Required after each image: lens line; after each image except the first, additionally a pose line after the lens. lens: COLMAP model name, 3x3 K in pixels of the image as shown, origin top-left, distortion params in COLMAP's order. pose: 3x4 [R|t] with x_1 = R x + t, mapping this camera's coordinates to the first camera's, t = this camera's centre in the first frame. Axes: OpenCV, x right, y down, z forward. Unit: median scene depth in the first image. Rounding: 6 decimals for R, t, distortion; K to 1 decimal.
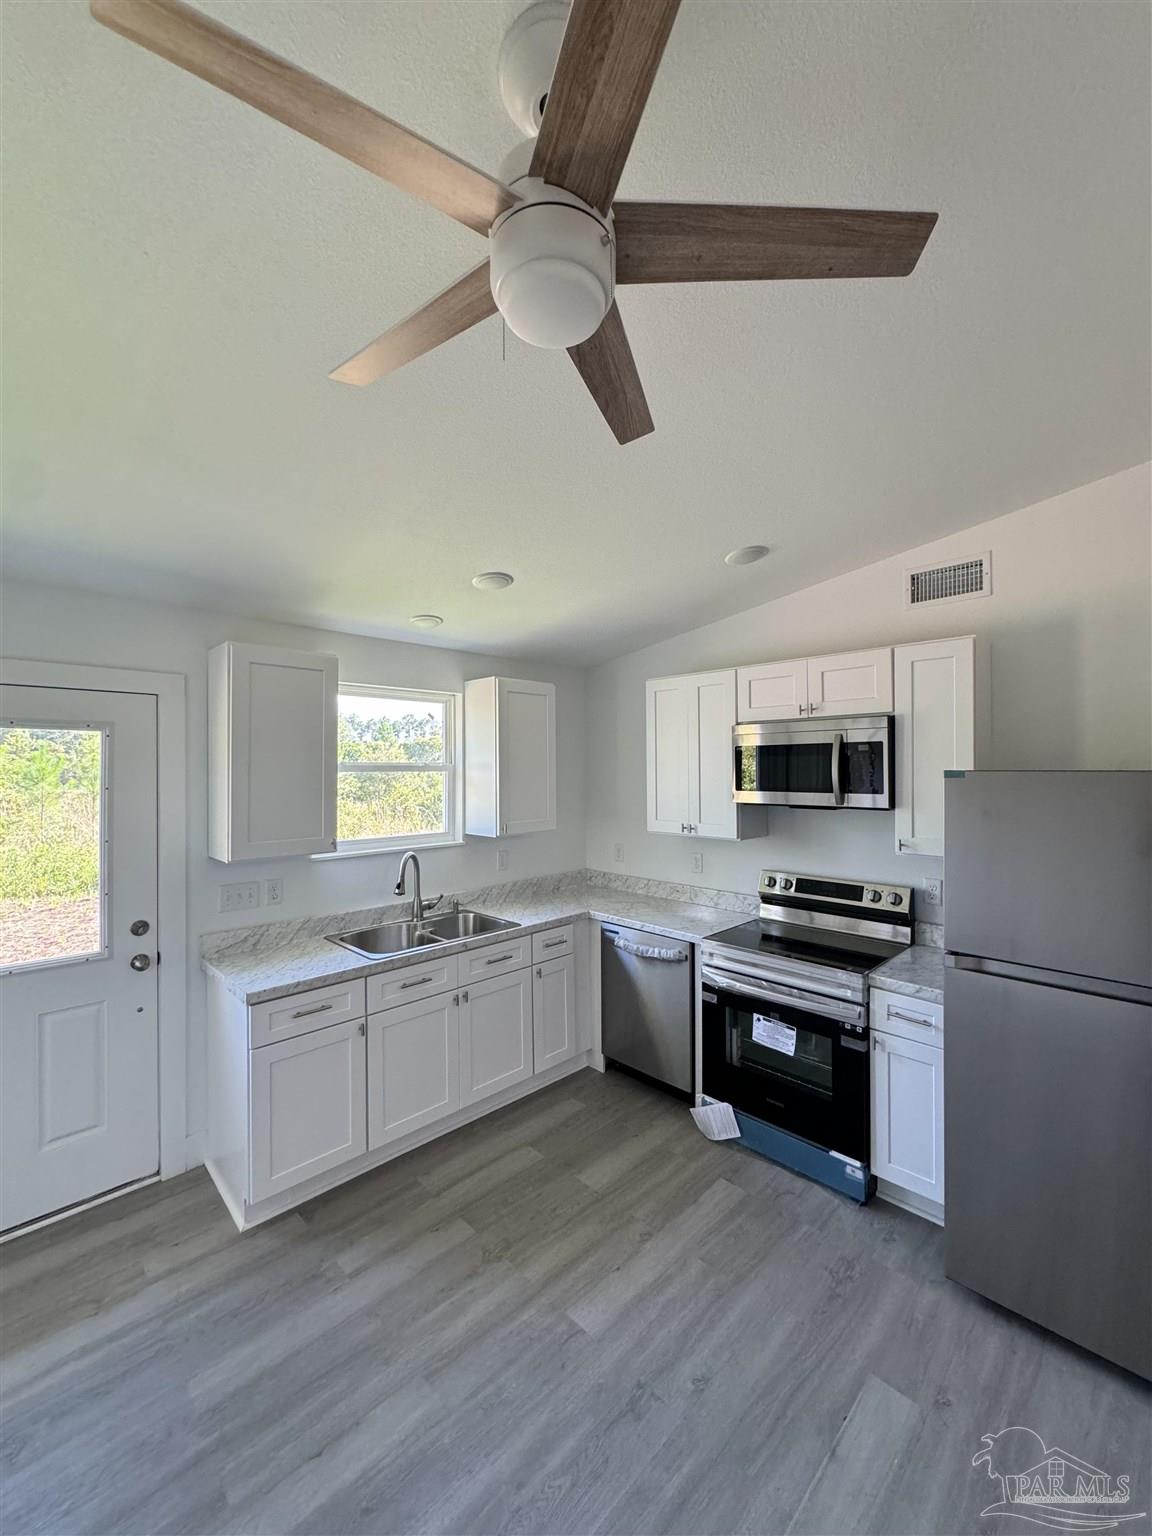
lens RADIAL K [[610.8, 0, 576.0], [0, 610.8, 768.0], [0, 0, 1]] dist [0.000066, 0.000302]
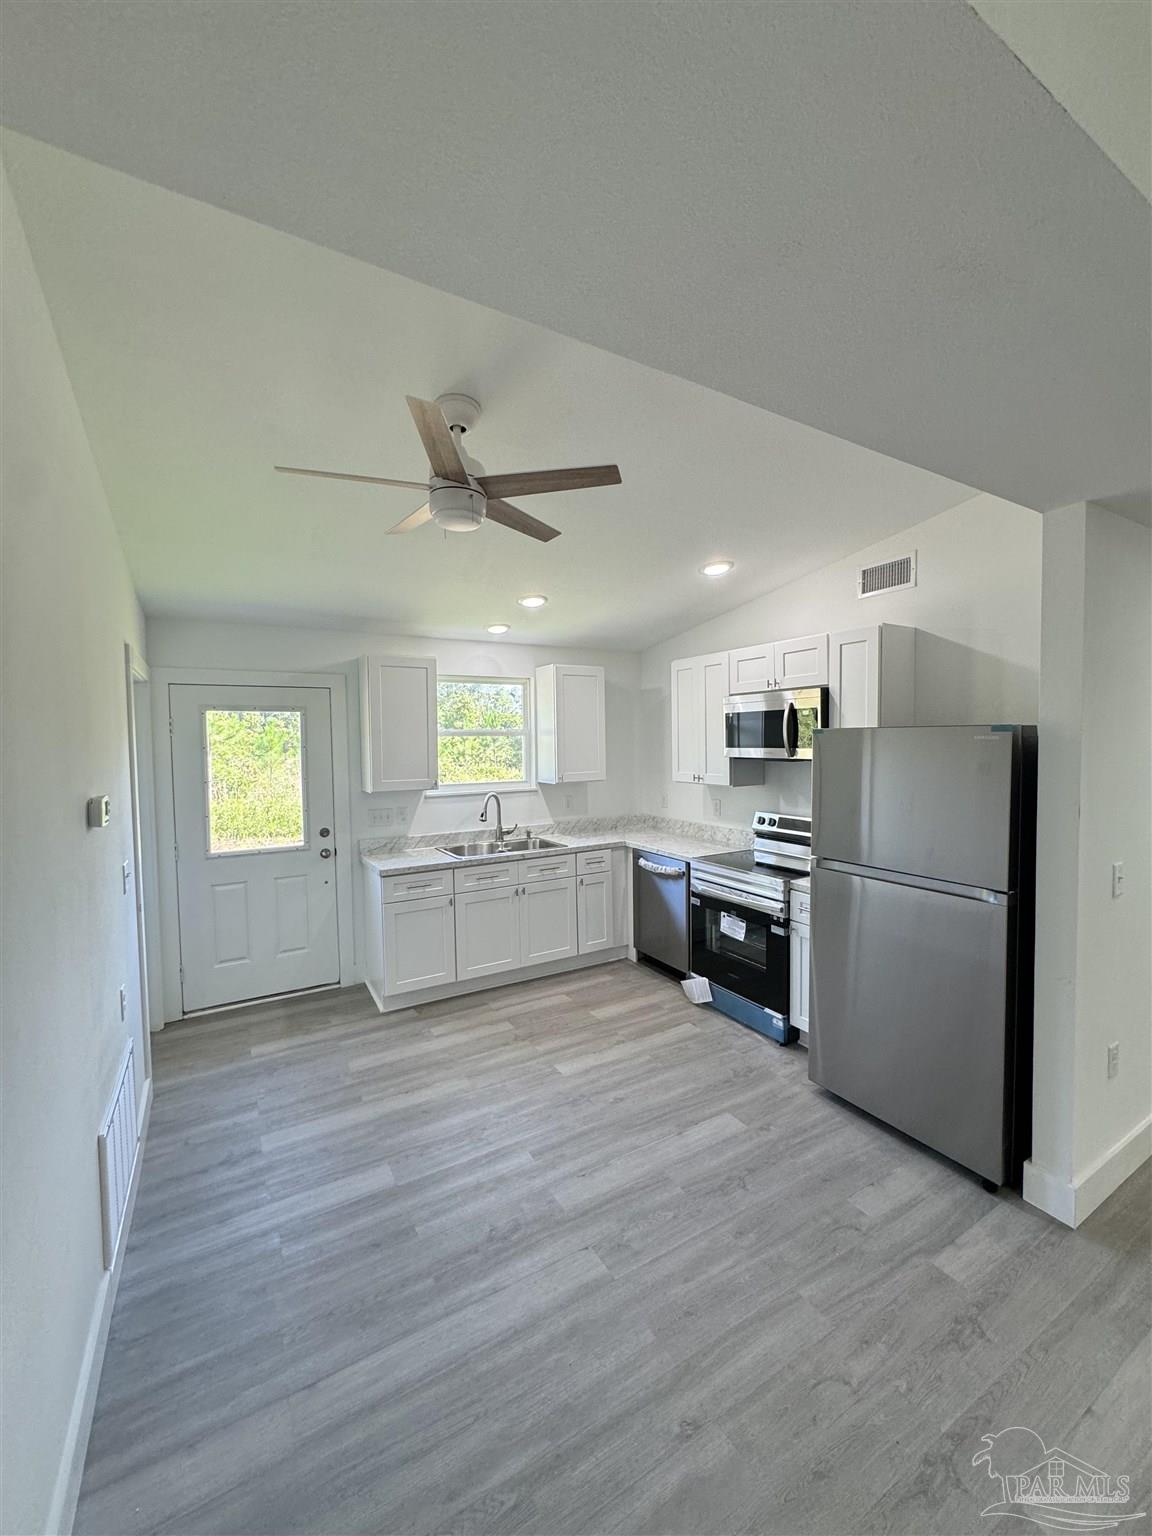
lens RADIAL K [[610.8, 0, 576.0], [0, 610.8, 768.0], [0, 0, 1]] dist [0.000066, 0.000302]
pose [[0.968057, 0.003101, -0.250711, 0.322470], [0.009783, 0.998695, 0.050127, 0.014204], [0.250539, -0.050979, 0.966763, -0.373808]]
